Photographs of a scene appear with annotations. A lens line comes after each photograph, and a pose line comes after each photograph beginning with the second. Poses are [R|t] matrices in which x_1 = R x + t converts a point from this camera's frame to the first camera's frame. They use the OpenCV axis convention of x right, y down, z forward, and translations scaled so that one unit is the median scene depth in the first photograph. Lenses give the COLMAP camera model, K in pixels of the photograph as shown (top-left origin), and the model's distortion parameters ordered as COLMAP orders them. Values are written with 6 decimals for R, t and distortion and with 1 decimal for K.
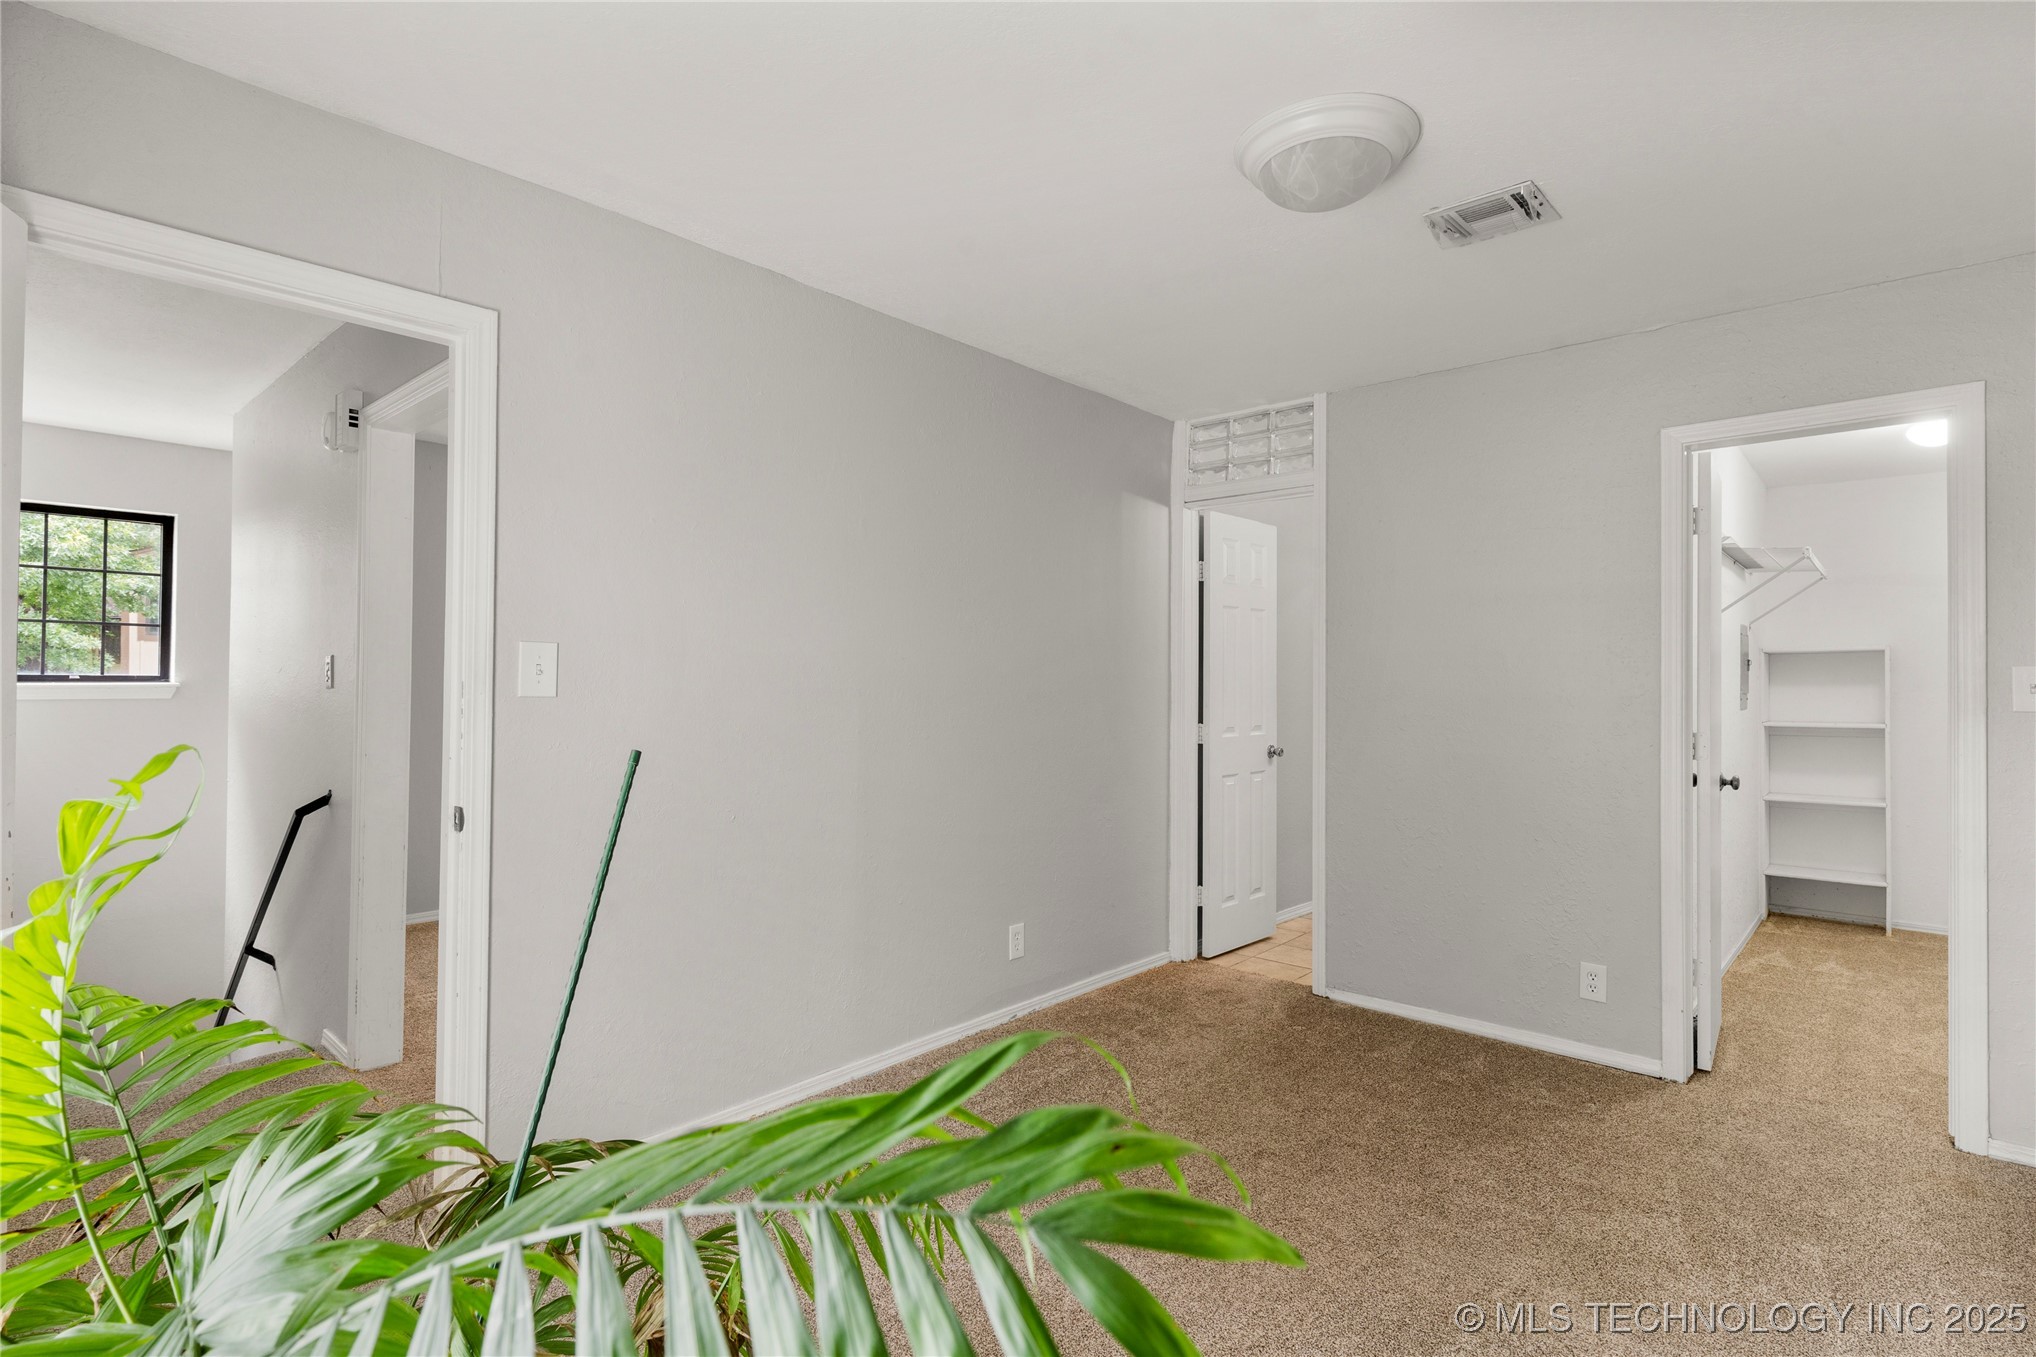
lens RADIAL K [[982.5, 0, 1005.1], [0, 982.5, 664.9], [0, 0, 1]] dist [0.003549, 0.000956]
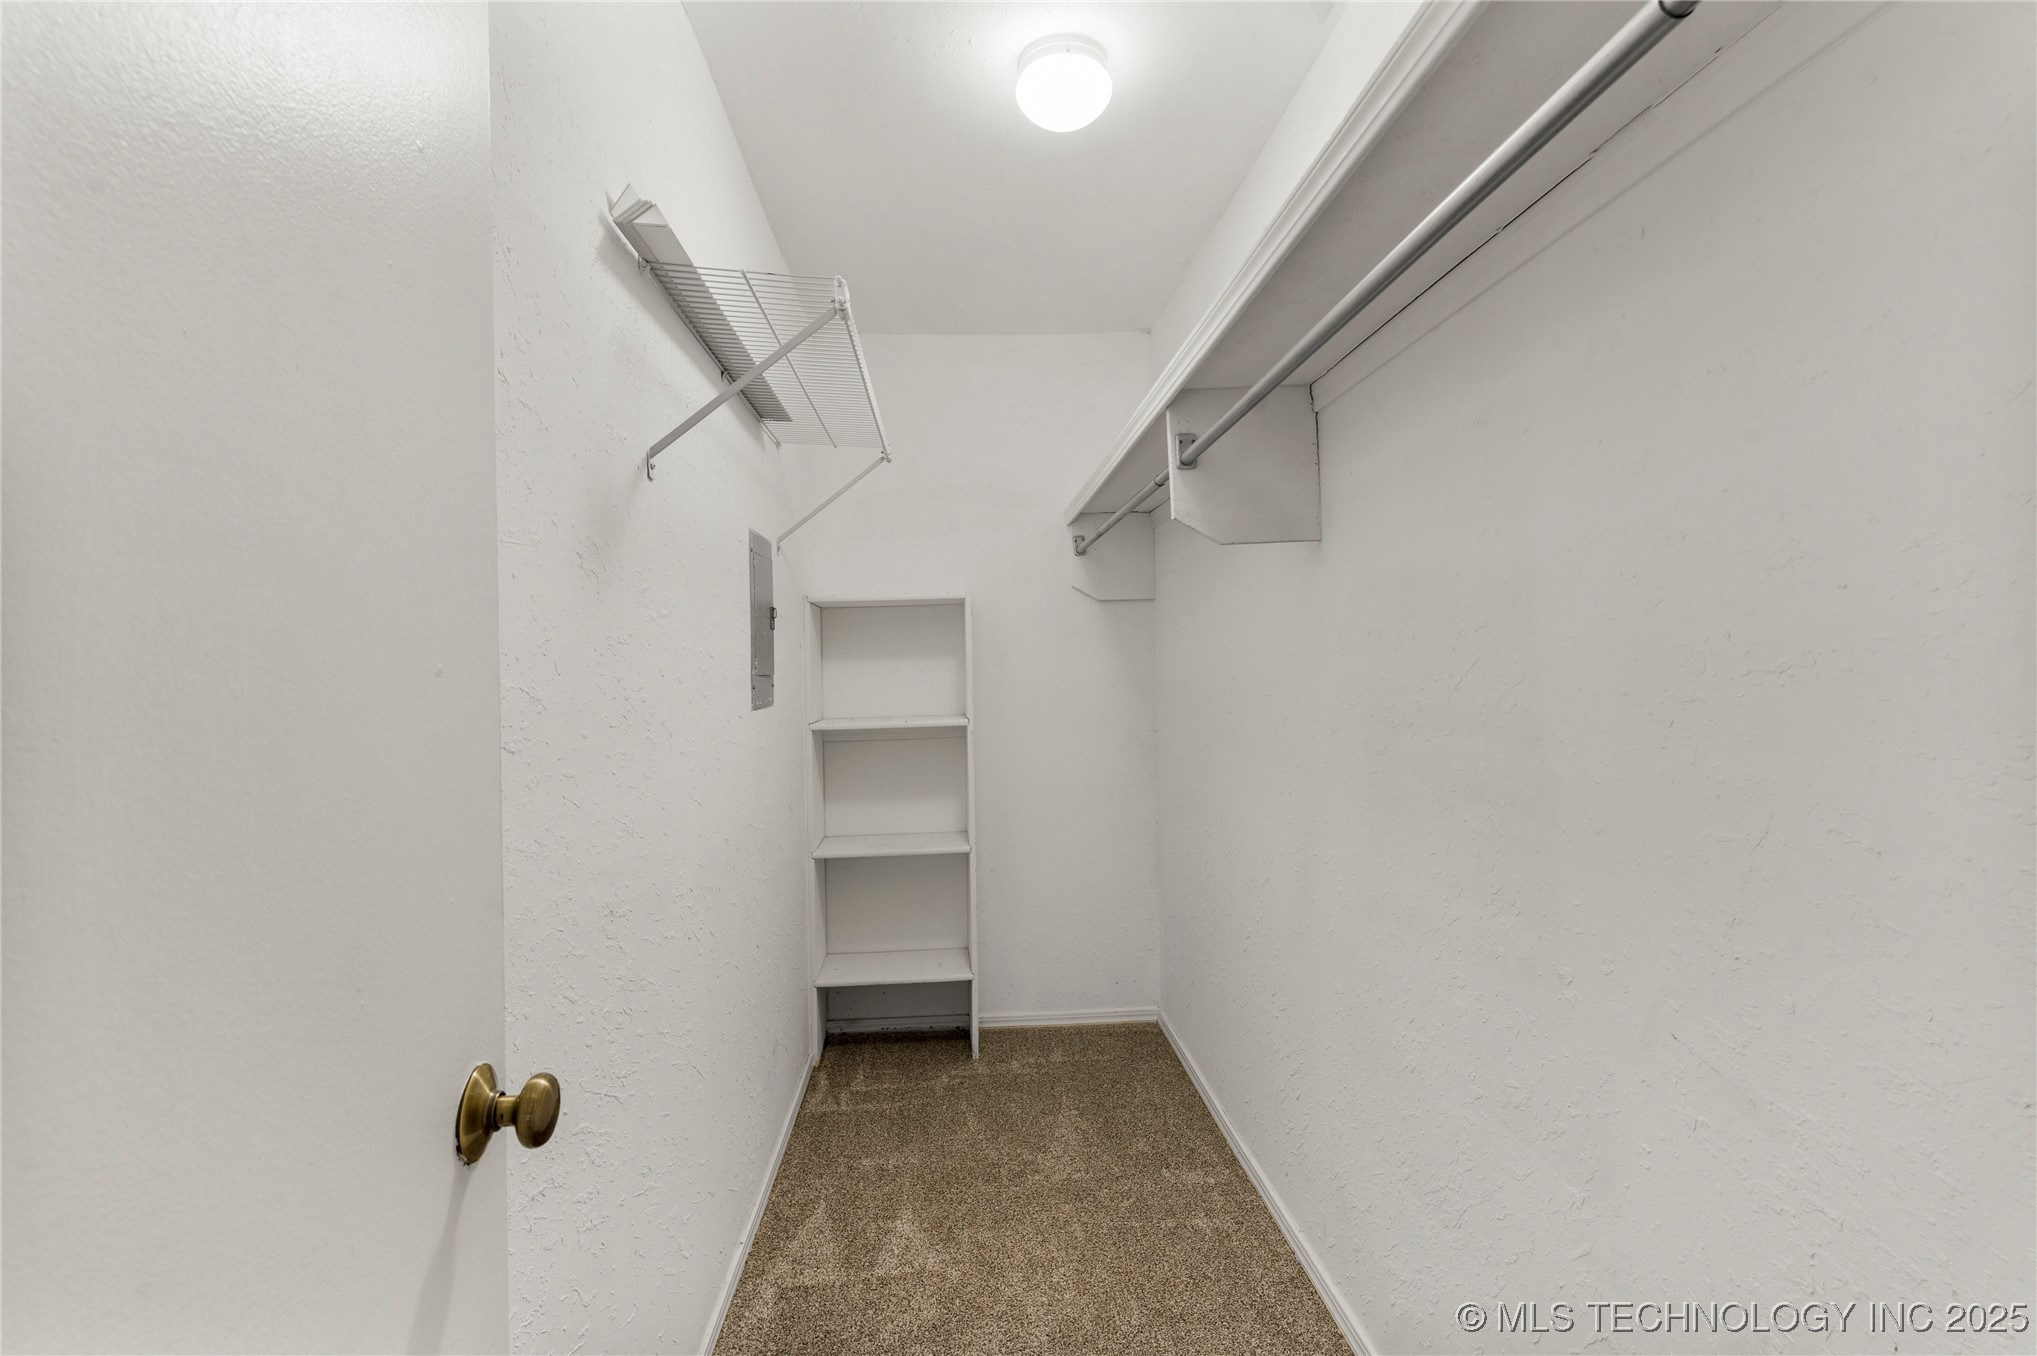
lens RADIAL K [[983.0, 0, 1015.0], [0, 983.0, 670.2], [0, 0, 1]] dist [0.003549, 0.000956]
pose [[0.684966, -0.020669, 0.728282, 0.460127], [0.014391, 0.999786, 0.014839, 0.020424], [-0.728433, 0.000316, 0.685117, 0.550169]]
